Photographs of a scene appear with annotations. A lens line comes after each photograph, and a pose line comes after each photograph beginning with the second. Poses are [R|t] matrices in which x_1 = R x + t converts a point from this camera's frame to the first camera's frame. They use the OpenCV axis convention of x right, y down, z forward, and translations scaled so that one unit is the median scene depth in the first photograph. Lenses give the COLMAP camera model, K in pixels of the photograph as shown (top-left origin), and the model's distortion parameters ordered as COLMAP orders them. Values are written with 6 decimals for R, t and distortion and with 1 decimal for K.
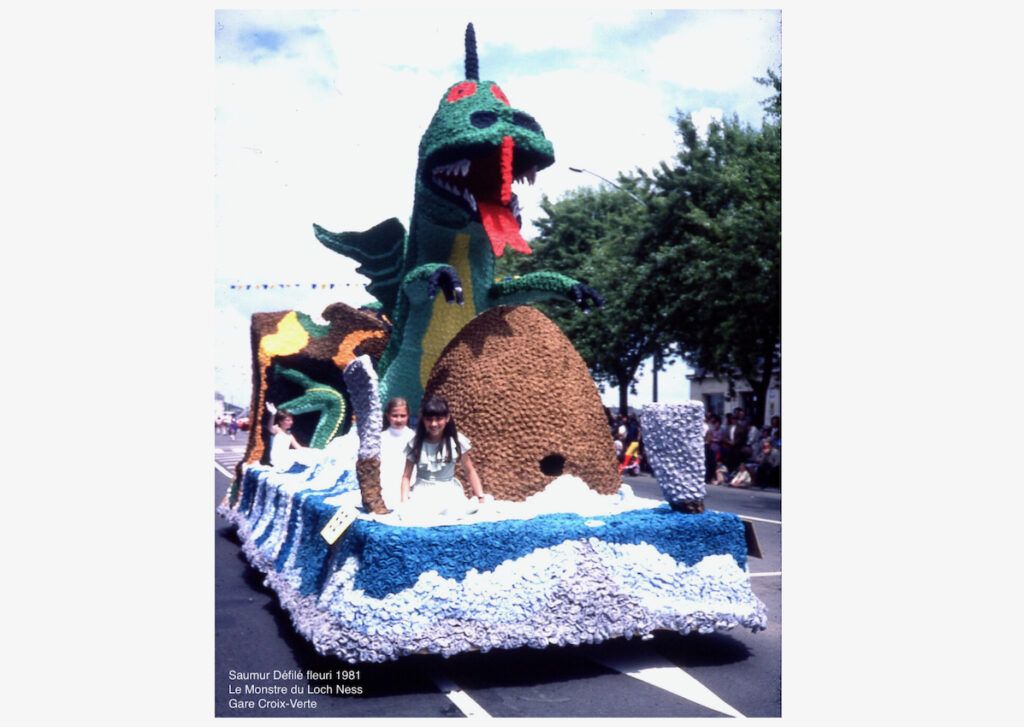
lens RADIAL K [[861.0, 0, 508.7], [0, 861.0, 365.9], [0, 0, 1]] dist [0.011266, 0.003877]
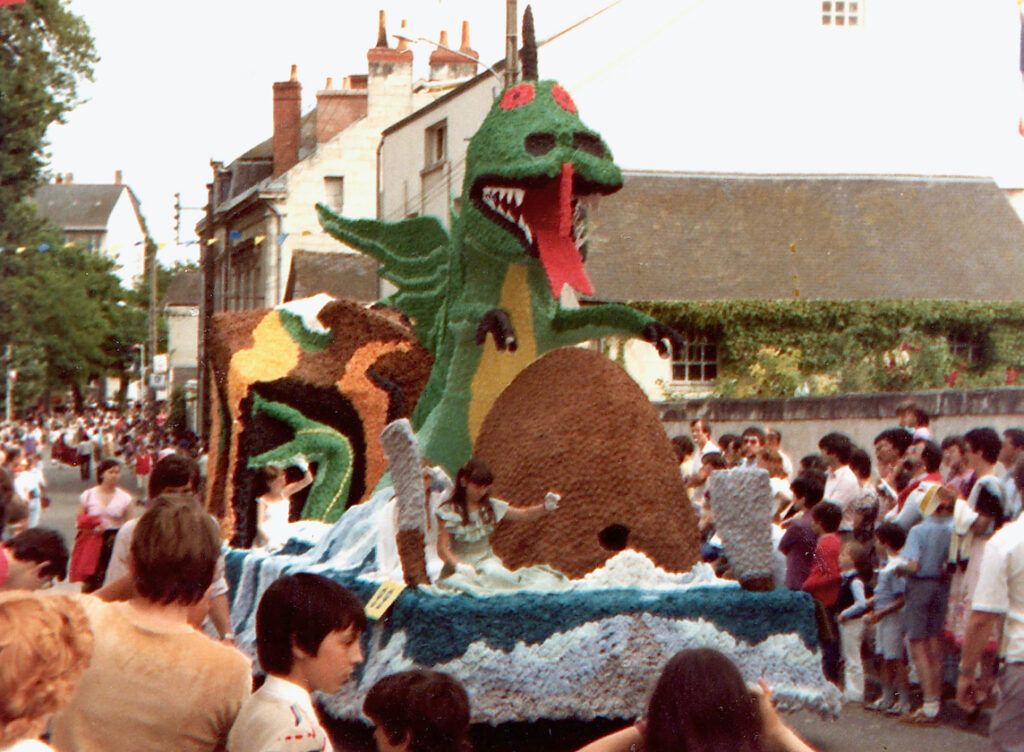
lens RADIAL K [[813.9, 0, 518.1], [0, 813.9, 375.1], [0, 0, 1]] dist [0.032785, -0.008807]
pose [[0.999086, -0.005830, -0.042348, -0.013515], [0.002477, 0.996887, -0.078799, 0.013073], [0.042676, 0.078622, 0.995991, 0.141291]]
